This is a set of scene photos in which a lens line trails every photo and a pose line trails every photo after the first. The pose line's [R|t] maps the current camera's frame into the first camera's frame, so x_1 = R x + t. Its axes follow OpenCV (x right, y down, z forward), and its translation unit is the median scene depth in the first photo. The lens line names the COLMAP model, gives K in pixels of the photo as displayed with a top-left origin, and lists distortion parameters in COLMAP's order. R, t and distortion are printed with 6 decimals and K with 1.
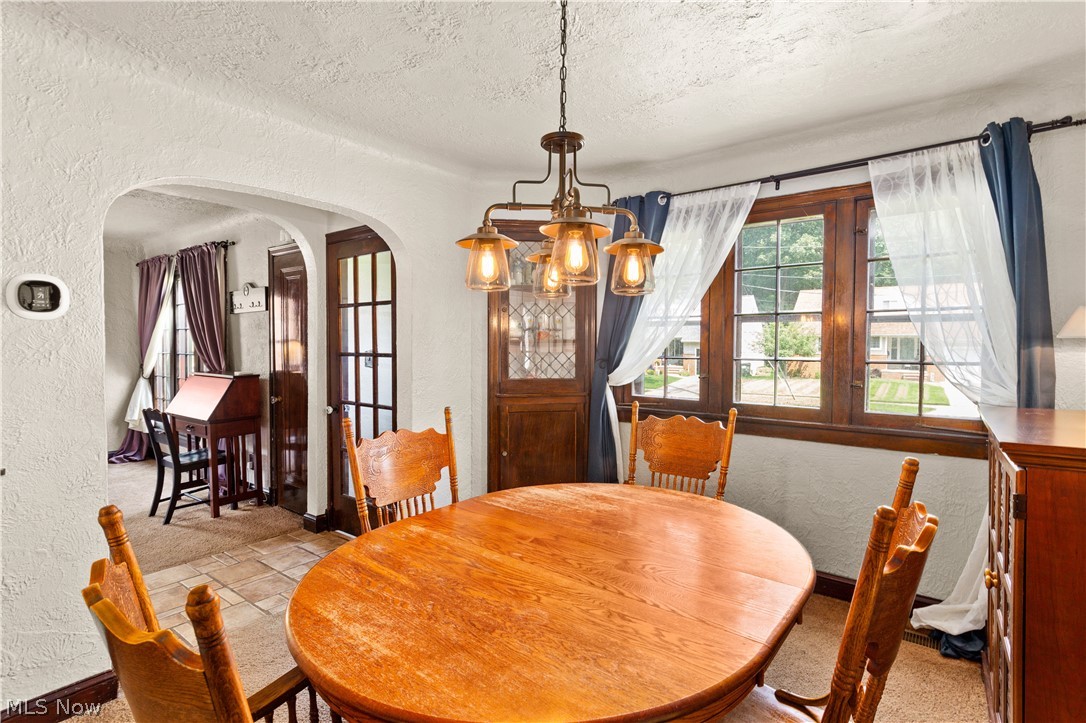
lens RADIAL K [[533.4, 0, 542.5], [0, 533.4, 353.1], [0, 0, 1]] dist [0.003068, 0.000736]
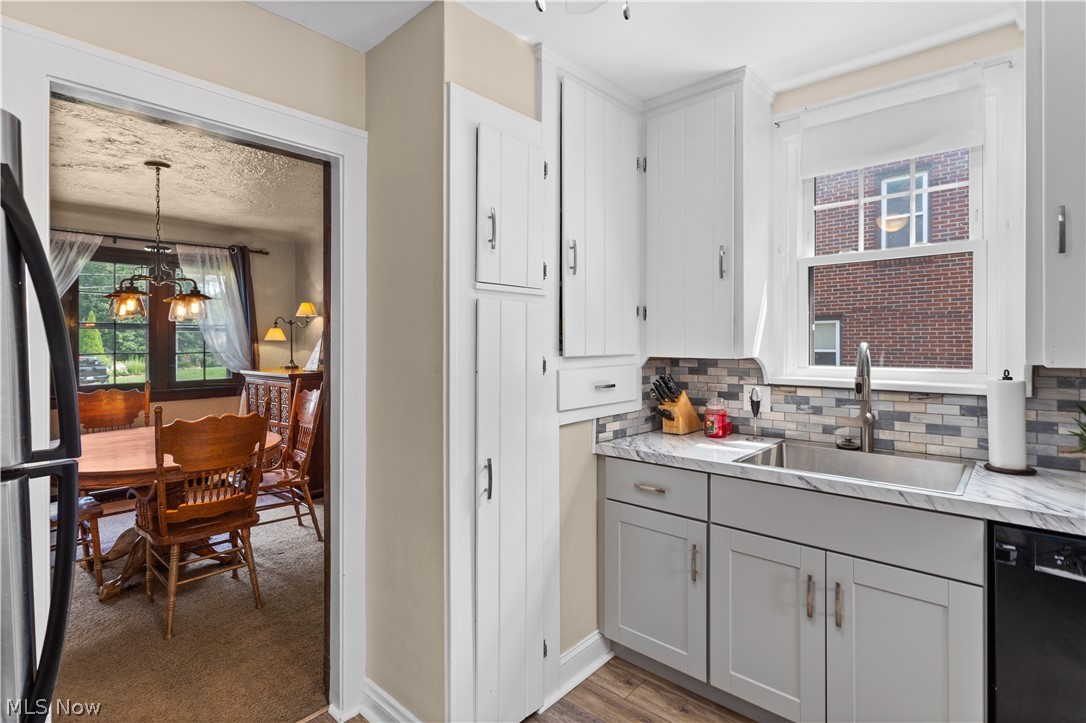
lens RADIAL K [[533.4, 0, 540.9], [0, 533.4, 343.0], [0, 0, 1]] dist [0.002218, 0.000251]
pose [[0.064469, -0.004165, 0.997911, -1.210056], [0.019022, 0.999815, 0.002944, 0.000952], [-0.997738, 0.018793, 0.064536, -0.379739]]
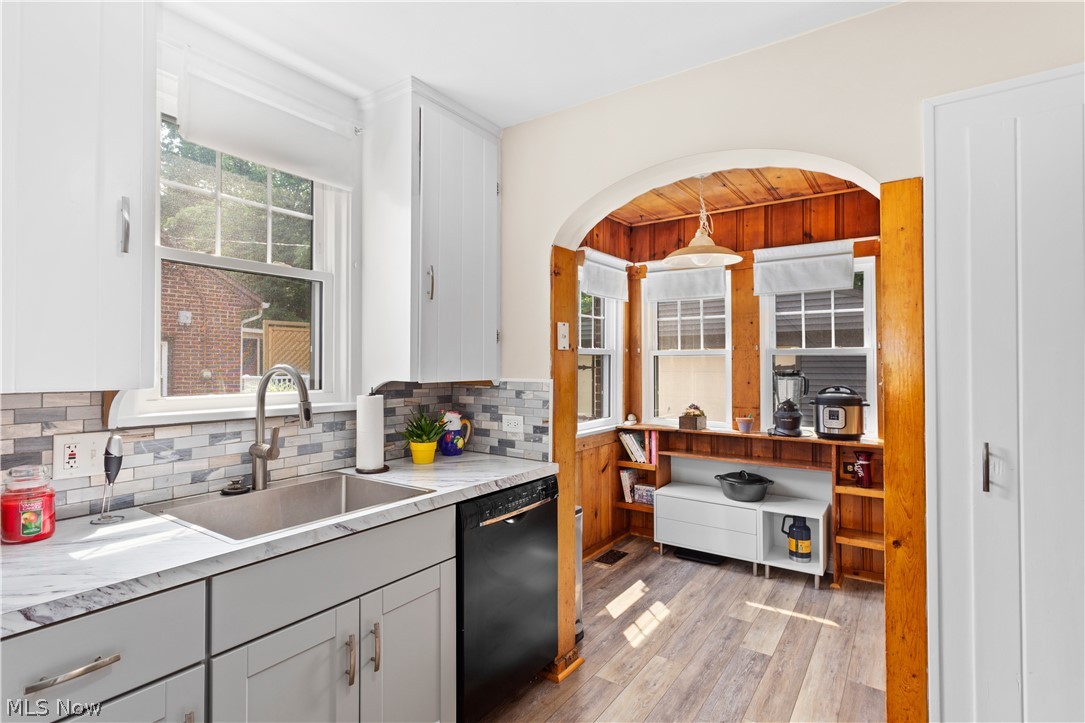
lens RADIAL K [[530.8, 0, 540.0], [0, 530.8, 366.3], [0, 0, 1]] dist [0.000823, 0.000405]
pose [[-0.998505, -0.002683, -0.054600, -0.693839], [-0.003473, 0.999891, 0.014383, 0.003561], [0.054556, 0.014551, -0.998405, -0.094469]]
